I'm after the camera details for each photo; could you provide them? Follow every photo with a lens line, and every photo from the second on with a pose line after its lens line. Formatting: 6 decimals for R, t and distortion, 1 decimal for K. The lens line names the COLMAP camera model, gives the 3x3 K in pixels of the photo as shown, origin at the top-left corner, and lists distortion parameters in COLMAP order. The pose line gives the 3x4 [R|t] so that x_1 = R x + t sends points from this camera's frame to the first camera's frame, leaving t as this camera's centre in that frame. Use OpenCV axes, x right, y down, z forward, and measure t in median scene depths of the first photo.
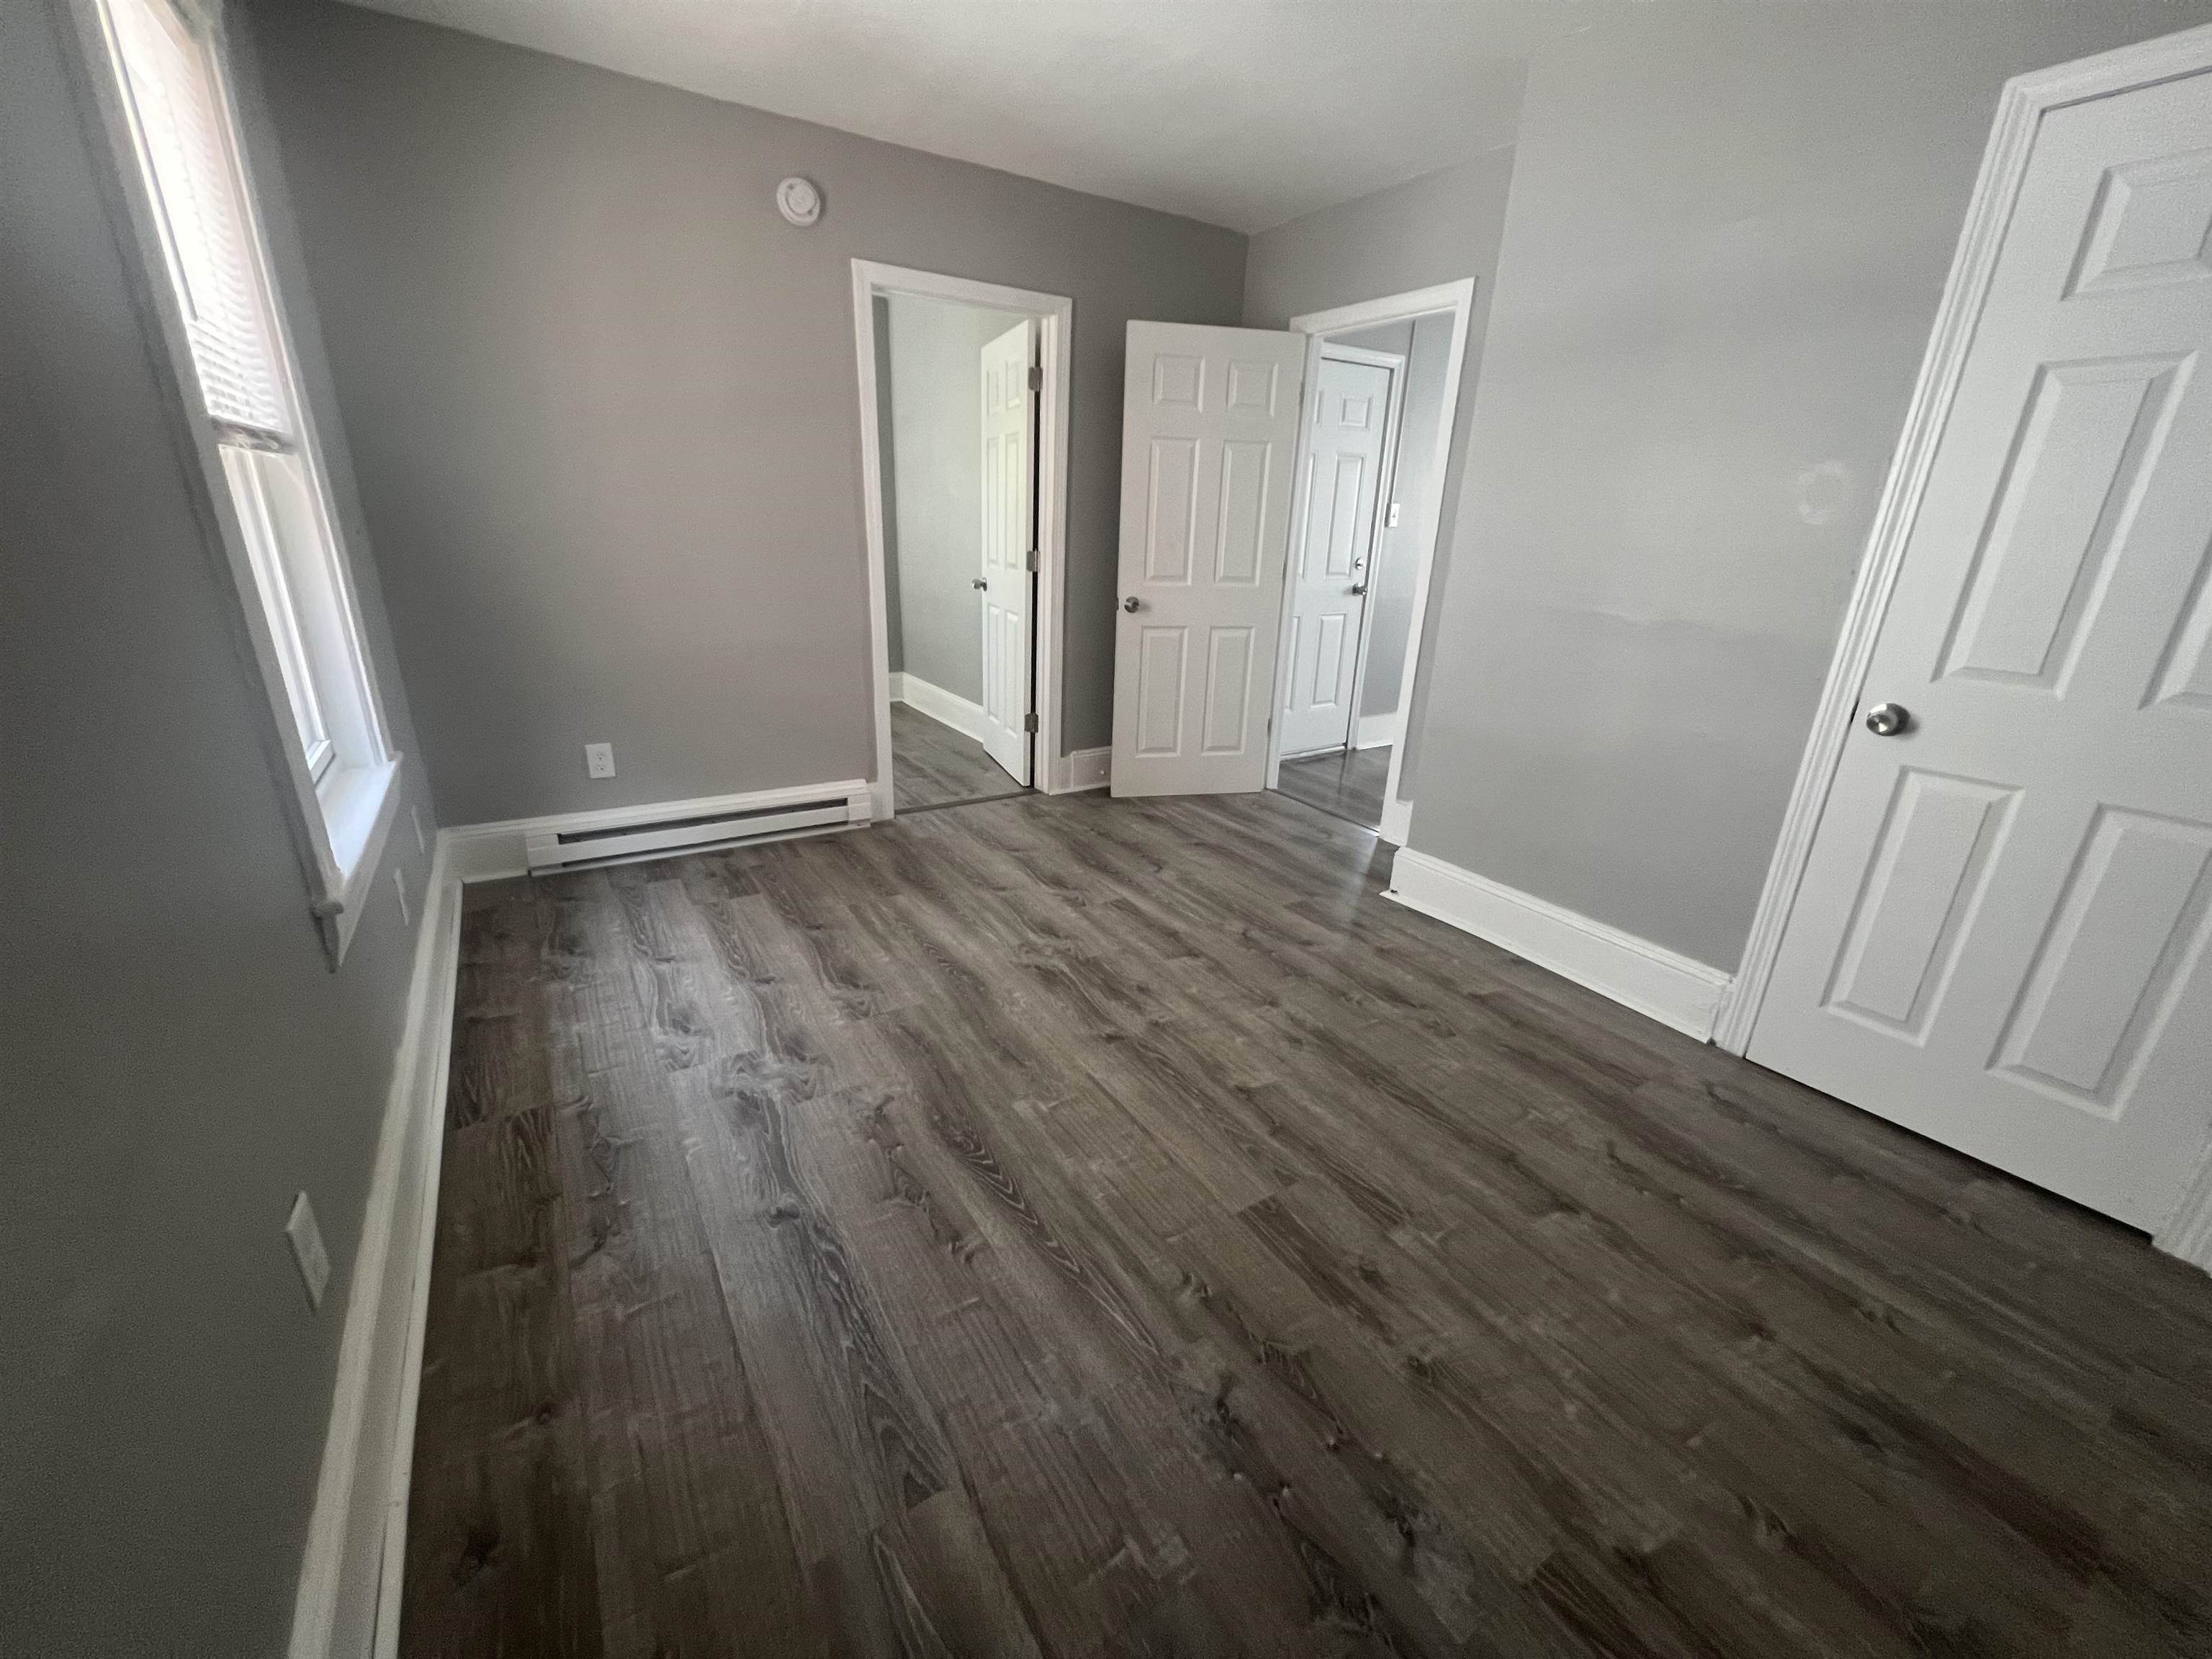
lens RADIAL K [[880.4, 0, 1096.0], [0, 880.4, 823.8], [0, 0, 1]] dist [-0.001241, -0.000511]
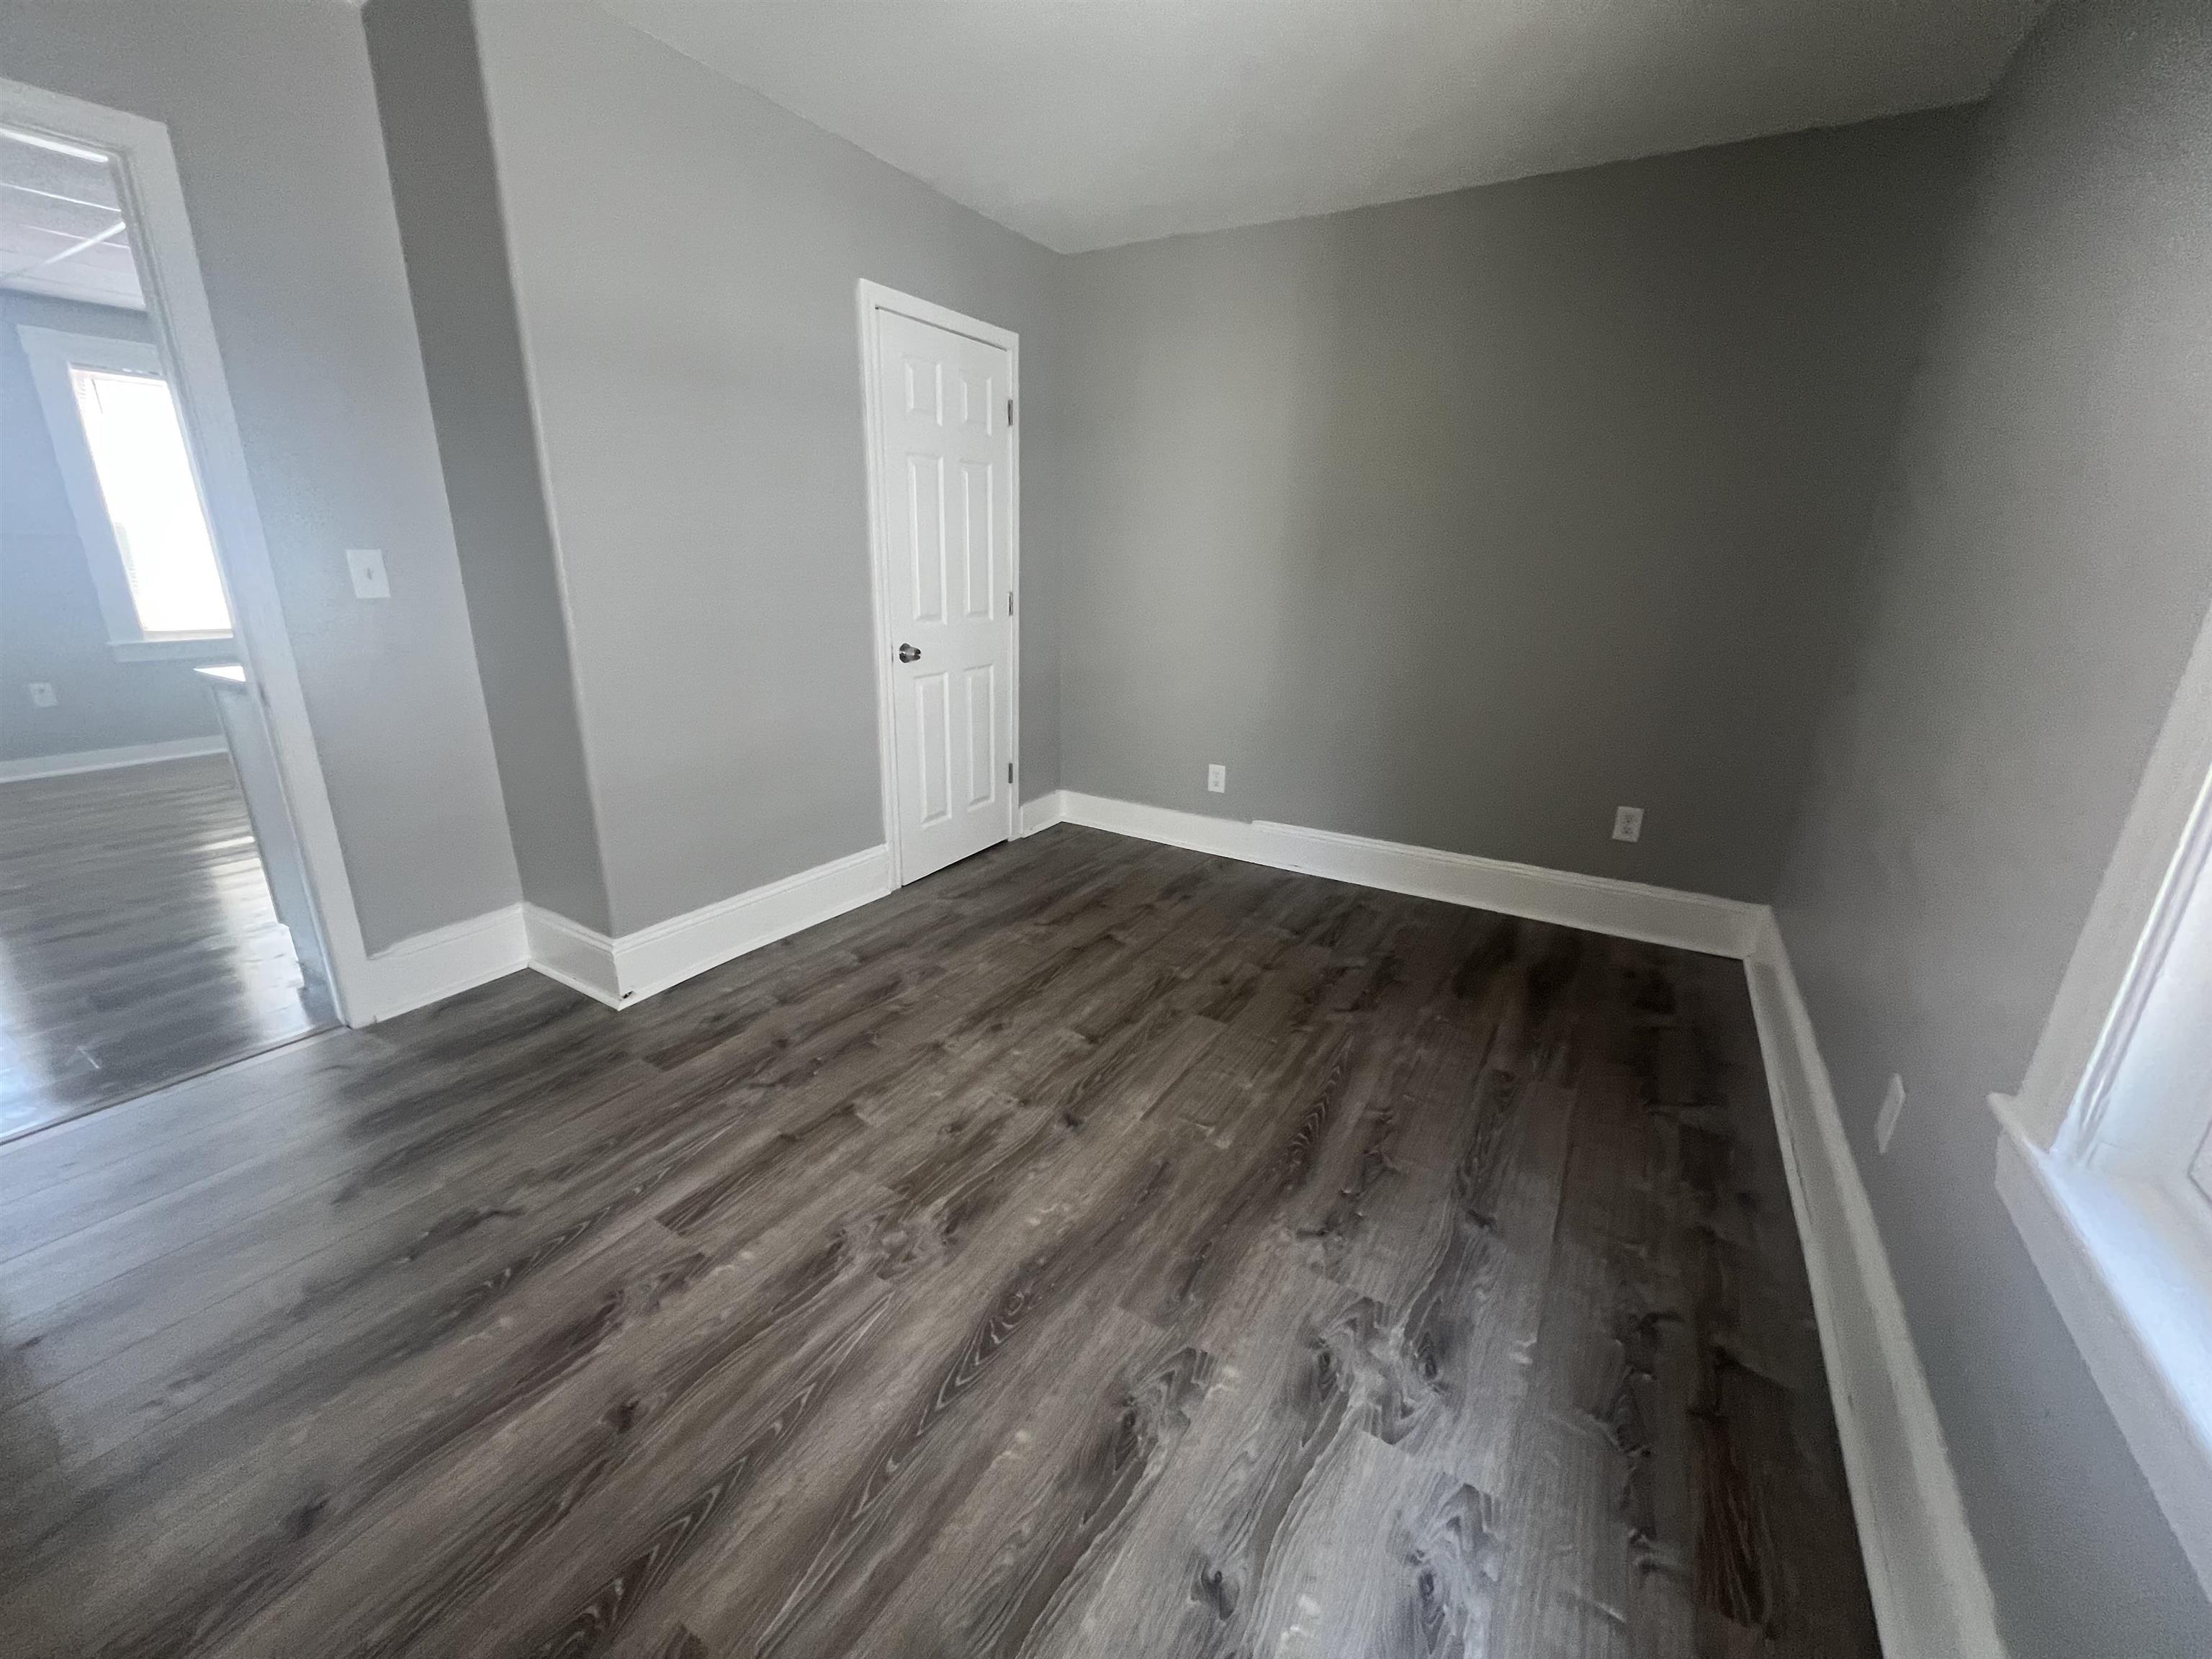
lens RADIAL K [[885.7, 0, 1096.9], [0, 885.7, 815.2], [0, 0, 1]] dist [-0.000147, -0.000048]
pose [[-0.437066, -0.299302, 0.848170, -0.672104], [0.264465, 0.858557, 0.439248, -0.422997], [-0.859669, 0.416291, -0.296091, 1.108286]]
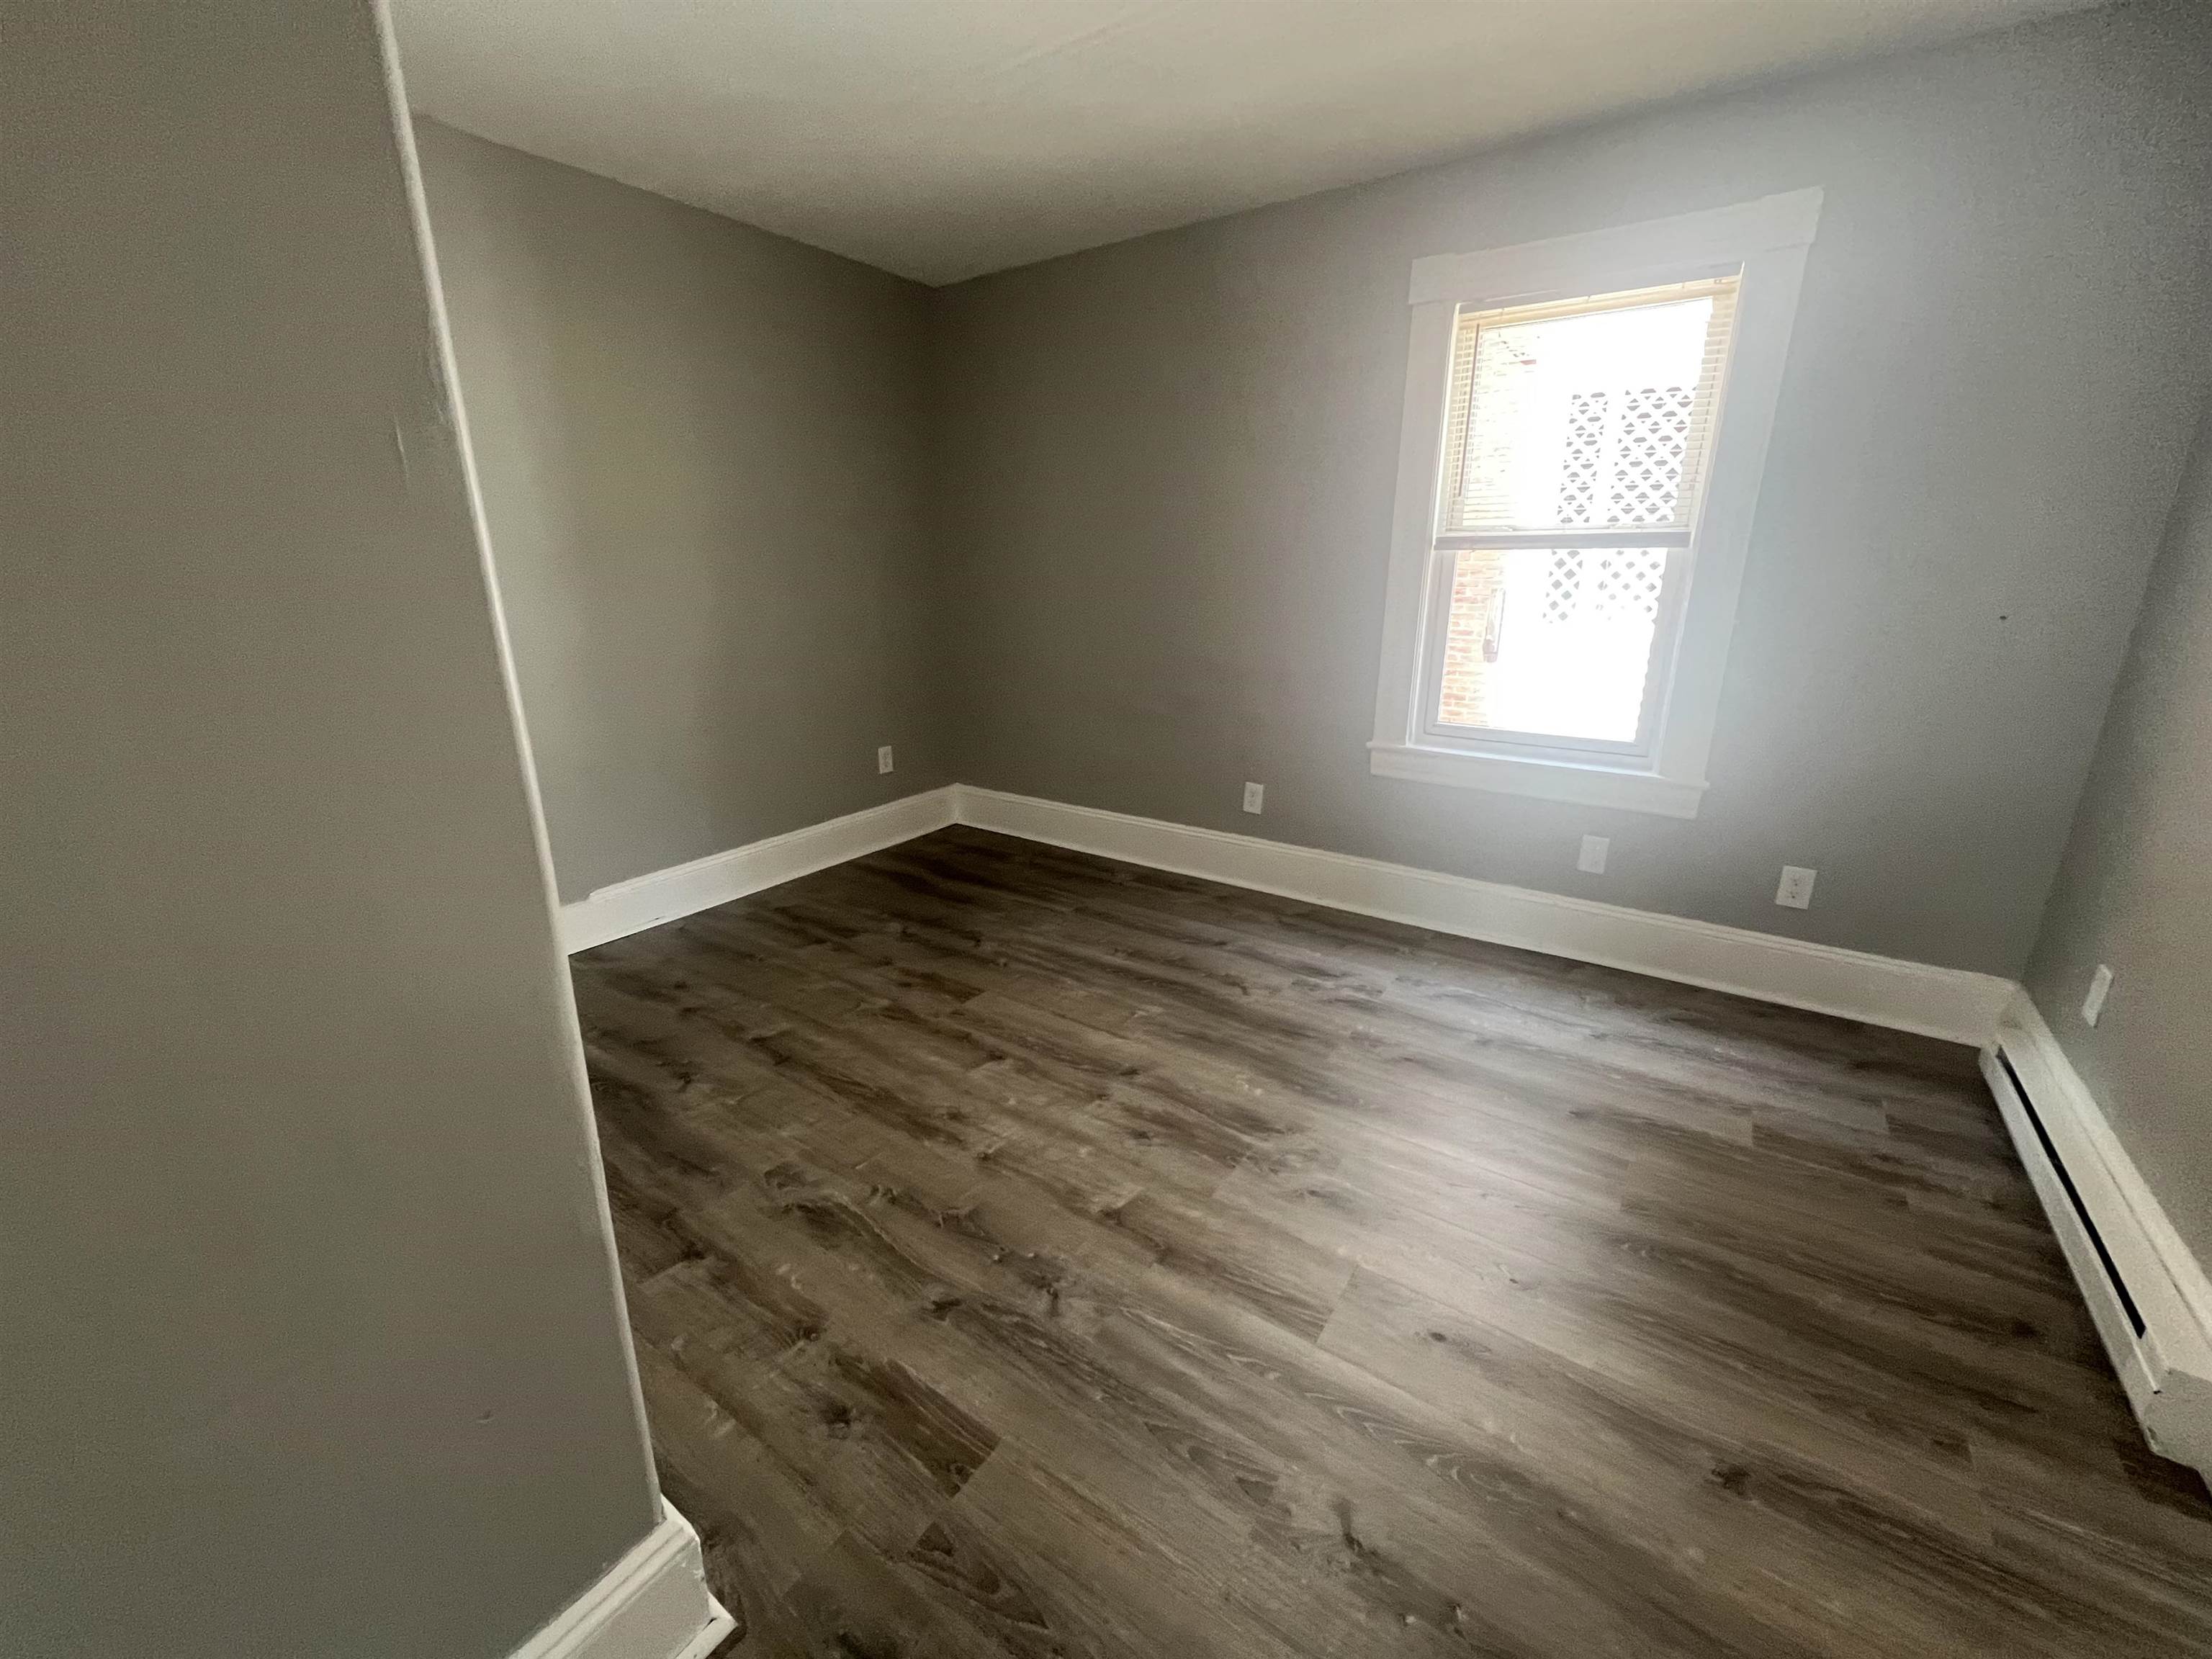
lens RADIAL K [[887.1, 0, 1094.4], [0, 887.1, 818.2], [0, 0, 1]] dist [-0.004282, 0.000124]
pose [[-0.924992, 0.073418, -0.372826, 0.416313], [-0.154351, 0.823969, 0.545207, -0.547996], [0.347224, 0.561859, -0.750833, 1.578508]]
